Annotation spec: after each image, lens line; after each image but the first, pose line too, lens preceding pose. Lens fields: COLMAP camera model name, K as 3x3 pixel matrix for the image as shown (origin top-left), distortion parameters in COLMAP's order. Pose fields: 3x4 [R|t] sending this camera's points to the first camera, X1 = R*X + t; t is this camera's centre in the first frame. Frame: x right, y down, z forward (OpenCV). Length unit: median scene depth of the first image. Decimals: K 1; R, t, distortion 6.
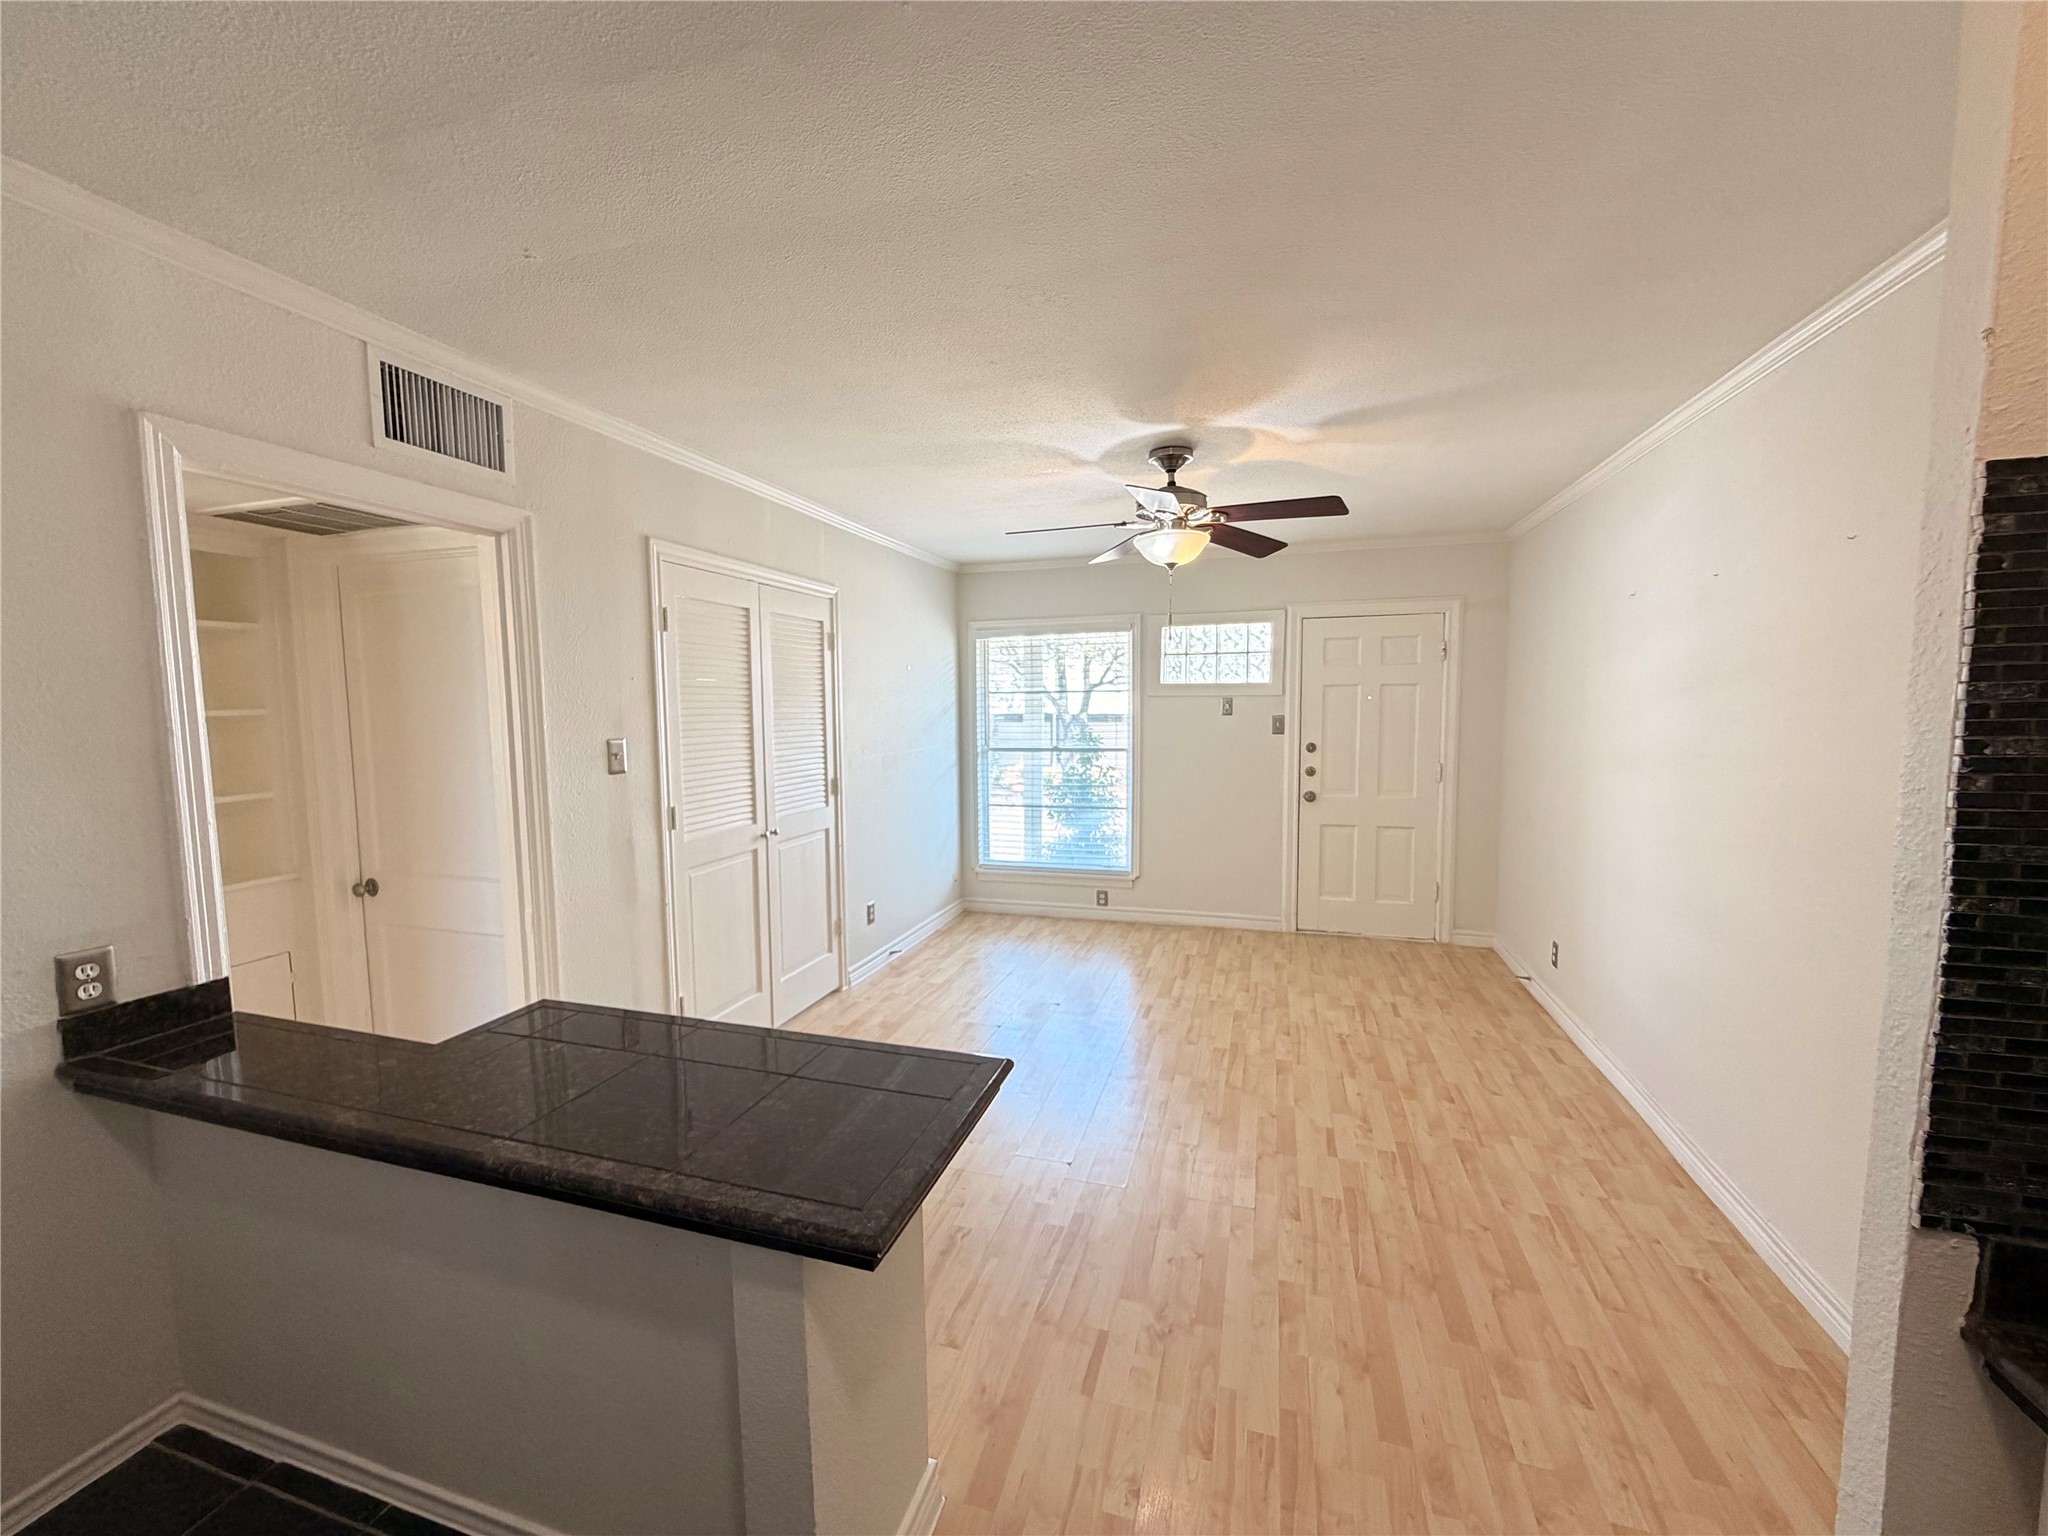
lens RADIAL K [[823.1, 0, 1027.9], [0, 823.1, 765.1], [0, 0, 1]] dist [-0.000236, 0.000232]
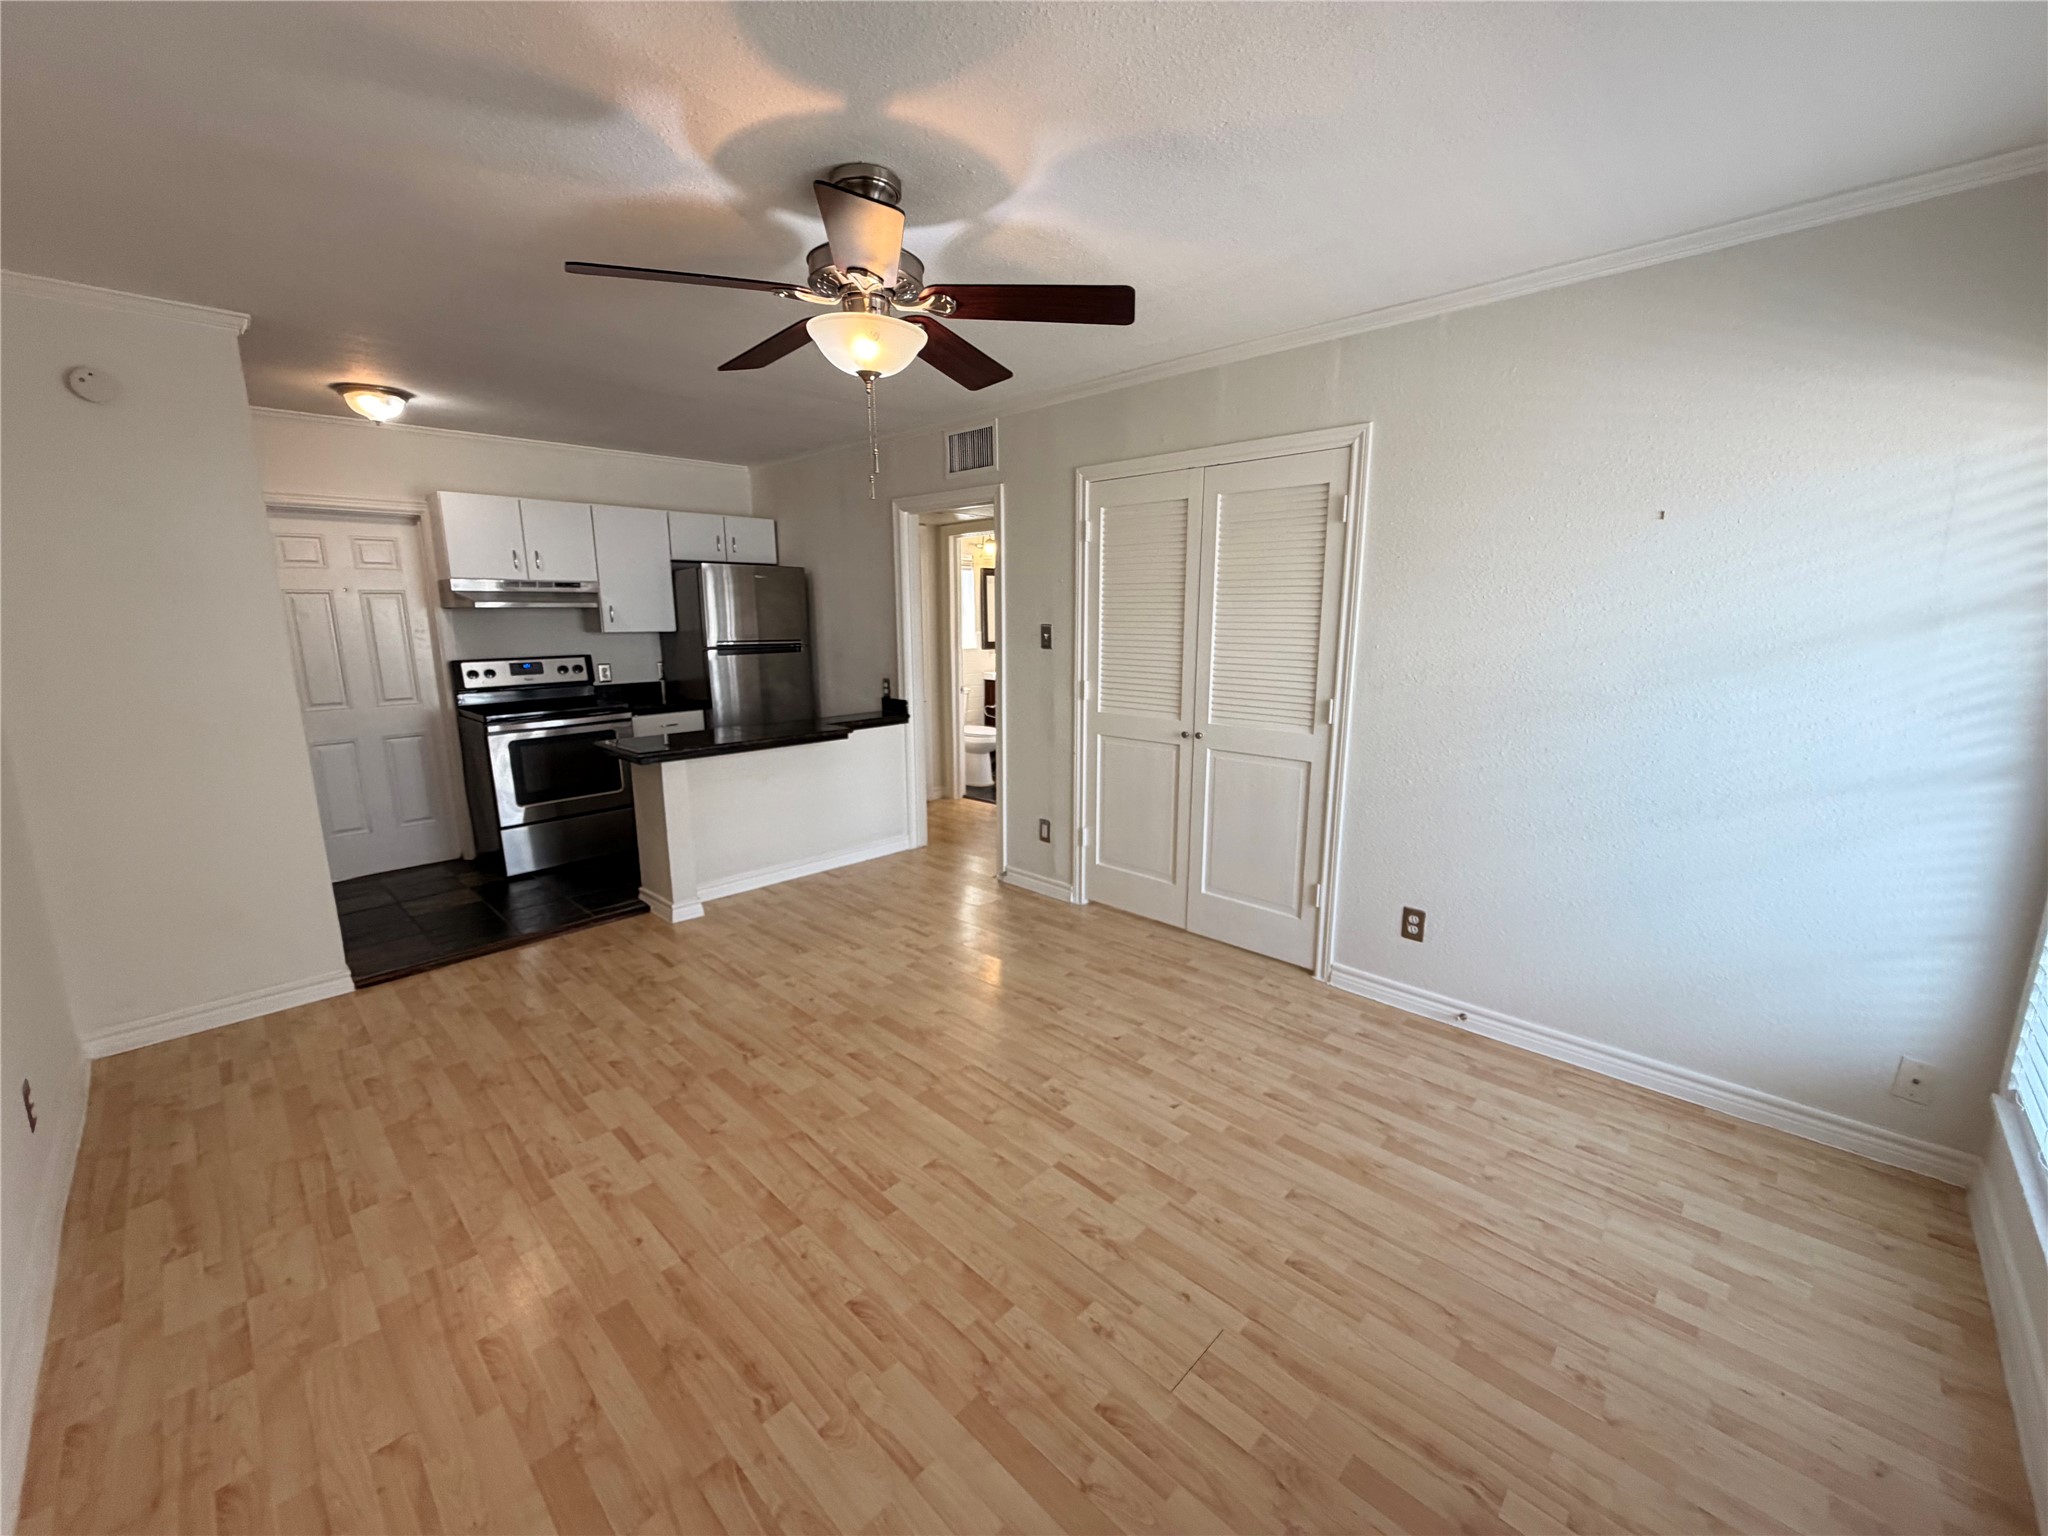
lens RADIAL K [[823.1, 0, 1008.0], [0, 823.1, 770.3], [0, 0, 1]] dist [-0.000236, 0.000232]
pose [[-0.474995, 0.177968, -0.861805, 0.570743], [-0.060196, 0.970471, 0.233587, -0.080741], [0.877927, 0.162830, -0.450256, 1.128324]]
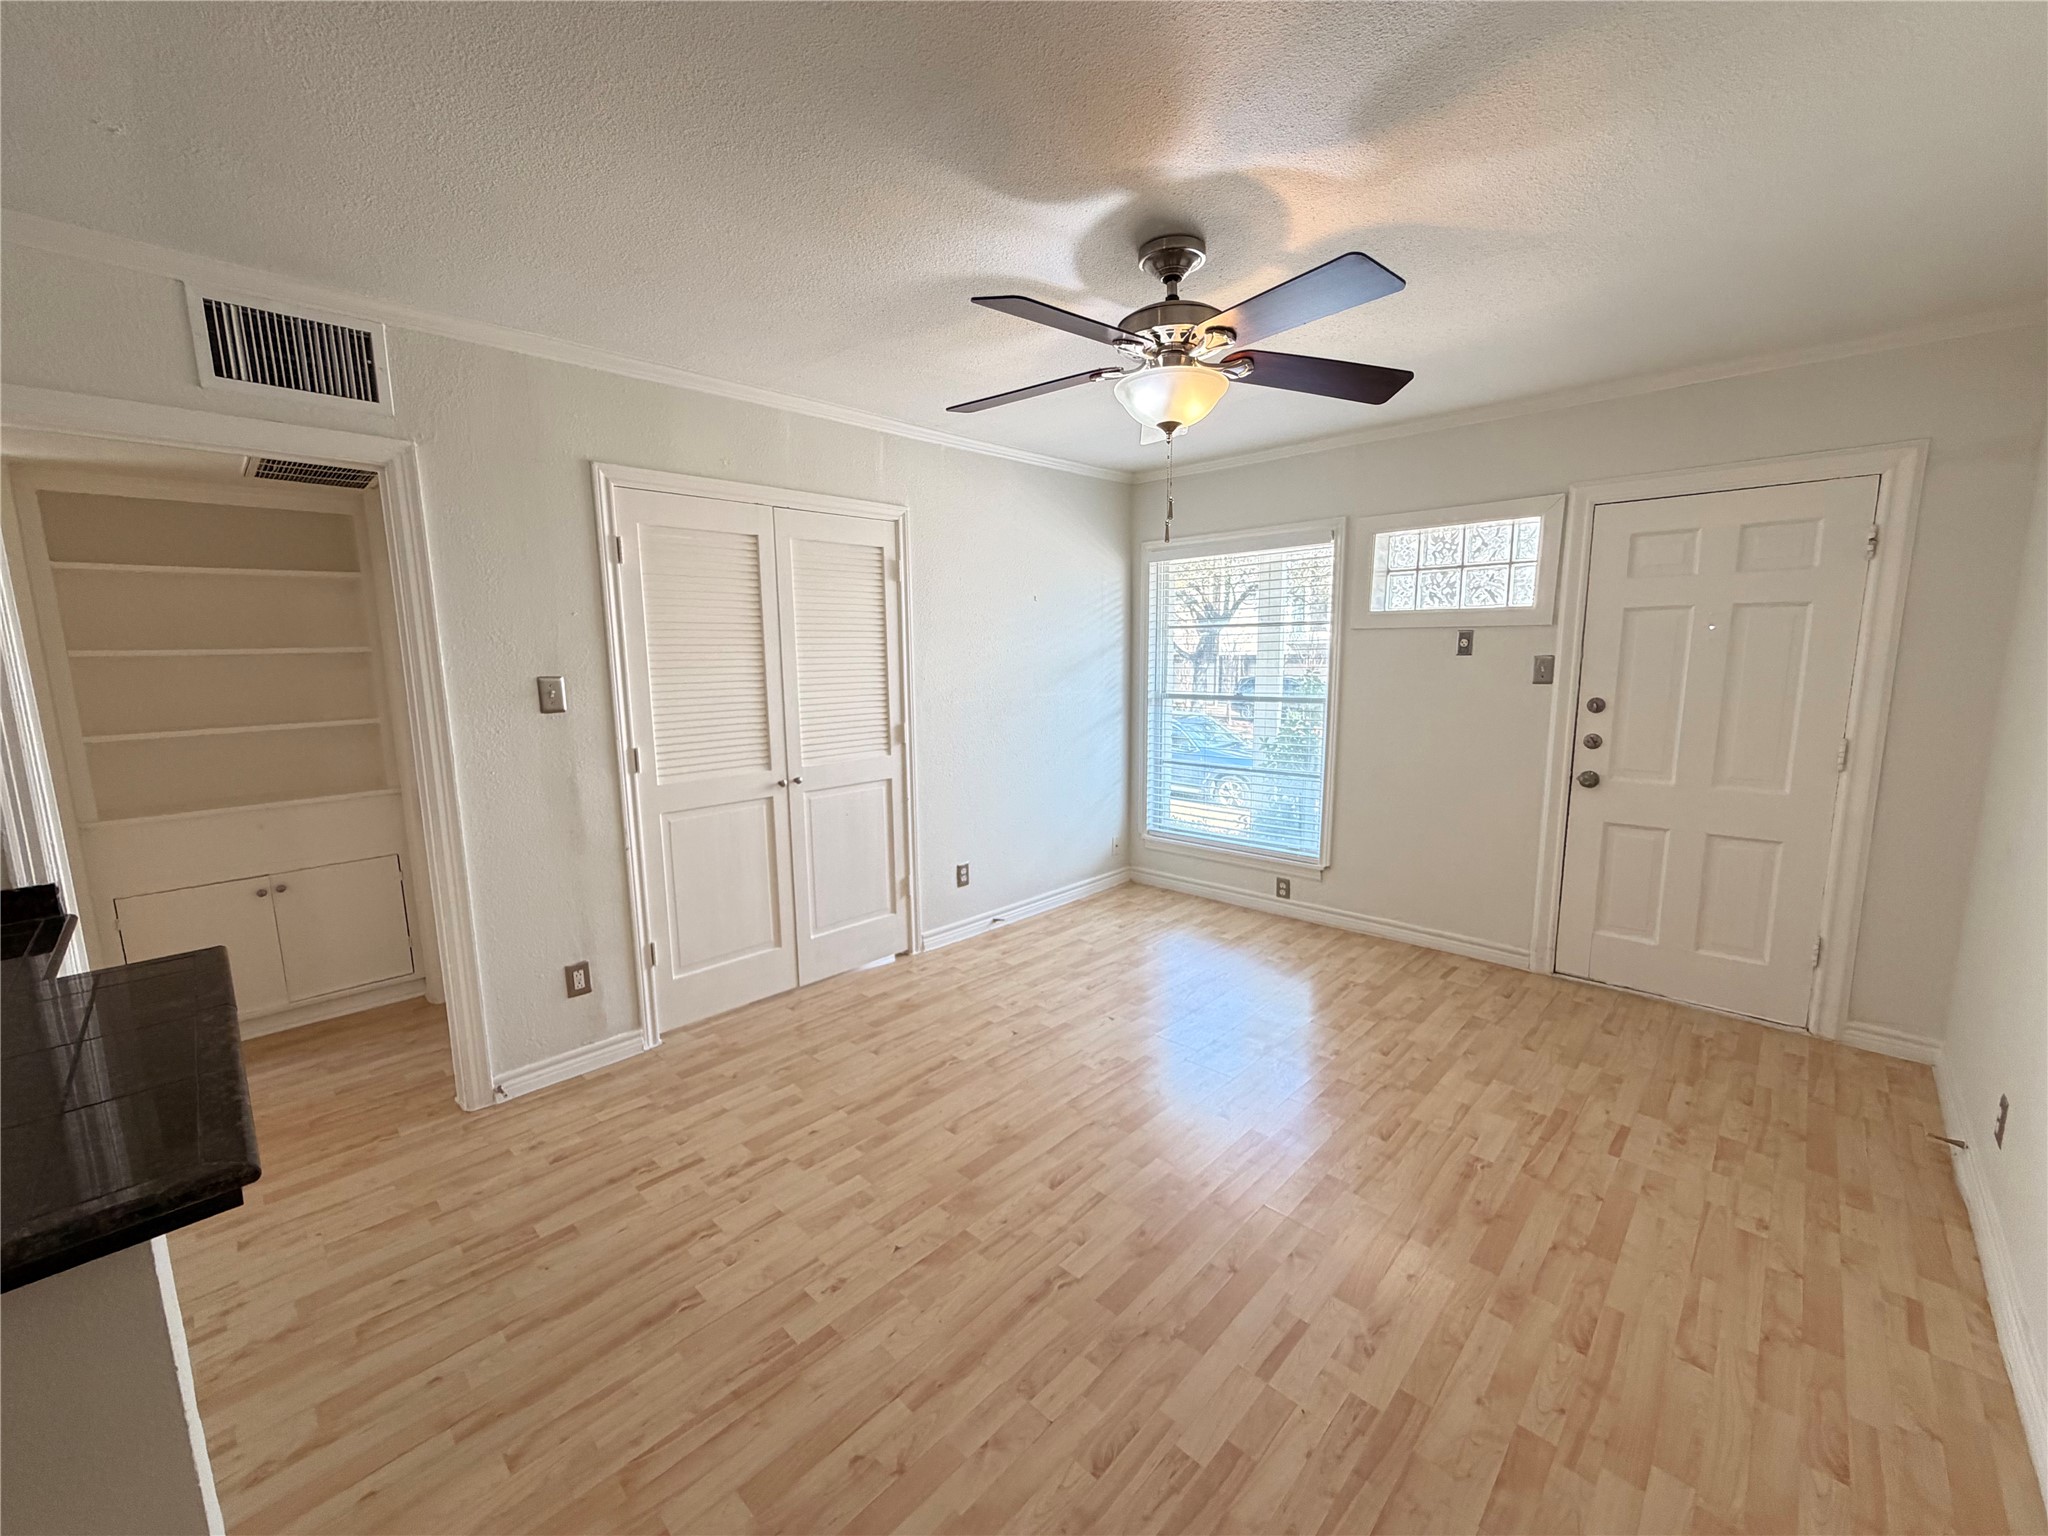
lens RADIAL K [[823.1, 0, 1023.9], [0, 823.1, 767.5], [0, 0, 1]] dist [-0.000236, 0.000232]
pose [[0.889383, 0.064736, -0.452556, 0.307366], [-0.030669, 0.996142, 0.082221, -0.015480], [0.456132, -0.059246, 0.887938, 0.266734]]
